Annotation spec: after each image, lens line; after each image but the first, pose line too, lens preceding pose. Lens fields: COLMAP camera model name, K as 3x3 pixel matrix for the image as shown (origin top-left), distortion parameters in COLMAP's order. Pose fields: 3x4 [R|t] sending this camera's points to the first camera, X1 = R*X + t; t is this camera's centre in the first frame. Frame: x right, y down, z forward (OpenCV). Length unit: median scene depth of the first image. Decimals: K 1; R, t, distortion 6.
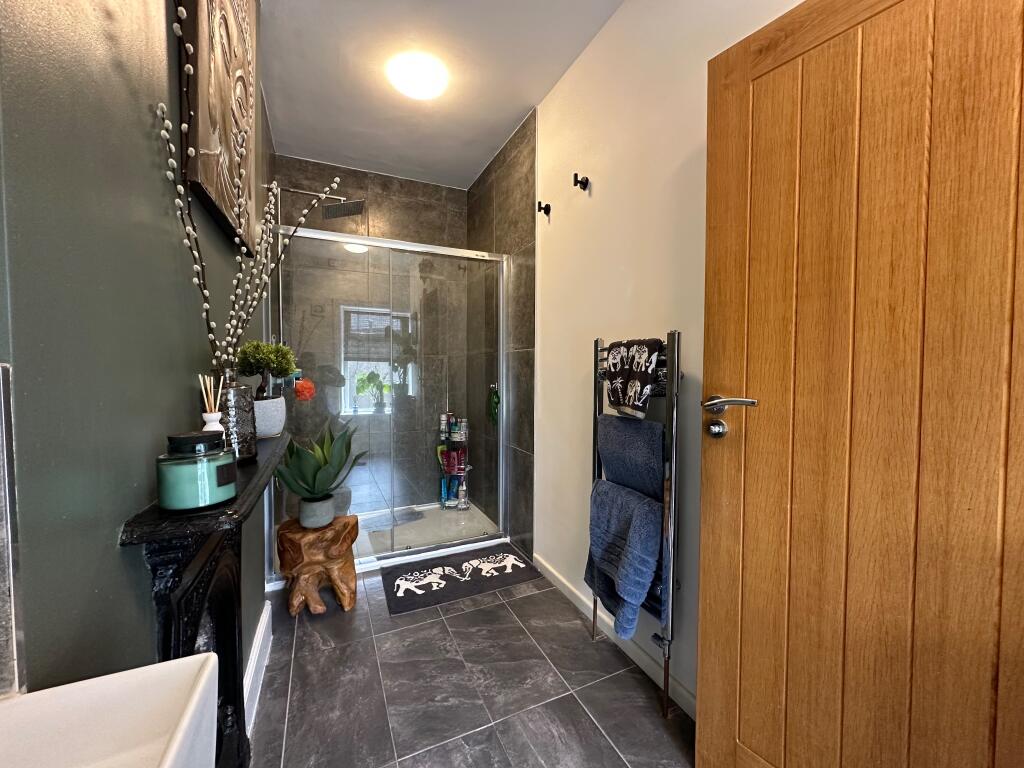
lens RADIAL K [[407.5, 0, 513.5], [0, 407.5, 385.4], [0, 0, 1]] dist [-0.002064, 0.000605]
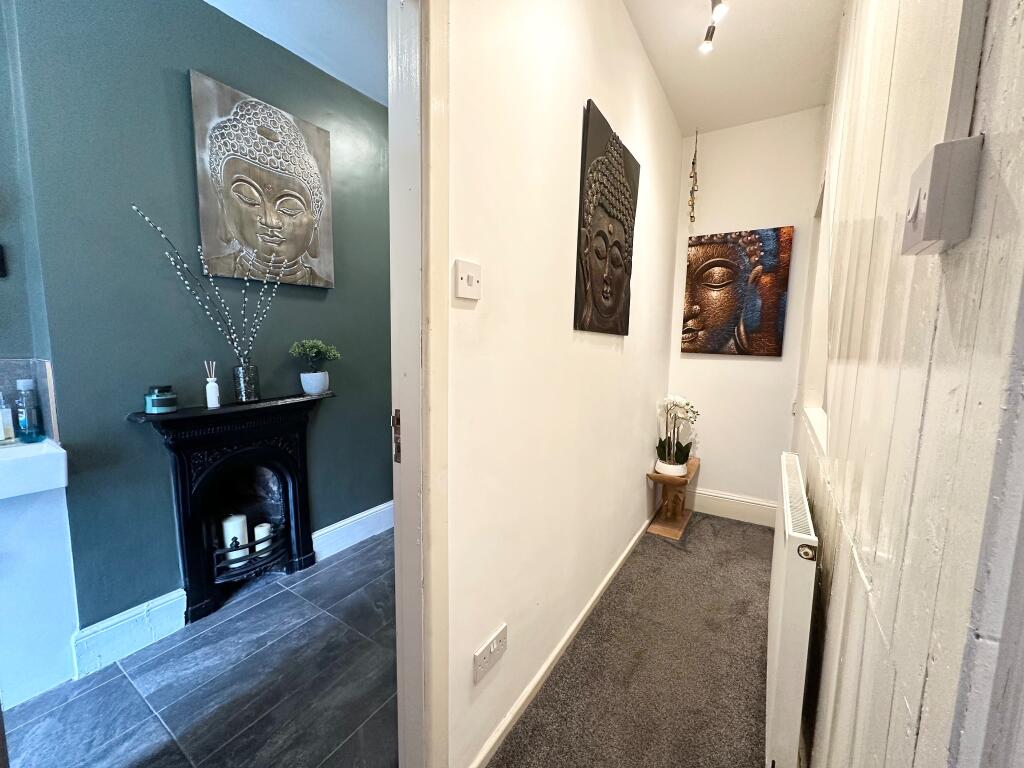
lens RADIAL K [[407.5, 0, 514.4], [0, 407.5, 383.3], [0, 0, 1]] dist [-0.002064, 0.000605]
pose [[0.542092, 0.101128, -0.834212, 0.692658], [-0.049937, 0.994855, 0.088152, -0.063744], [0.838834, -0.006129, 0.544353, 0.400020]]
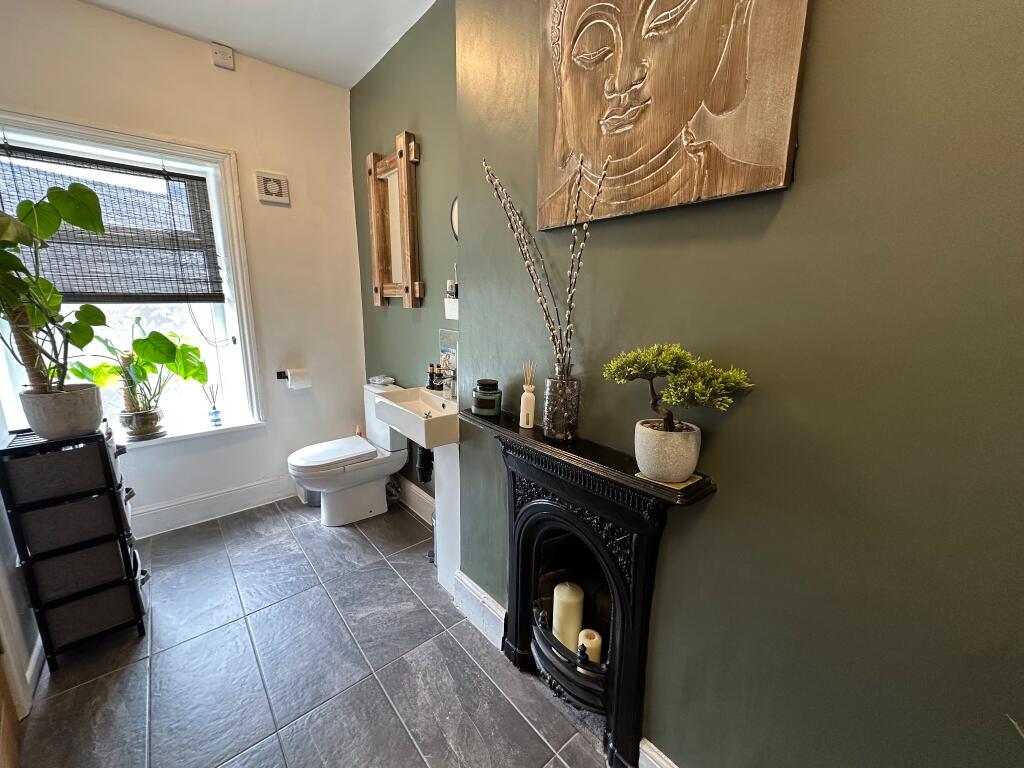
lens RADIAL K [[407.5, 0, 511.4], [0, 407.5, 382.2], [0, 0, 1]] dist [-0.002064, 0.000605]
pose [[-0.963133, 0.042375, -0.265666, -0.094490], [-0.025441, 0.968745, 0.246752, -0.111826], [0.267819, 0.244413, -0.931952, 0.823259]]
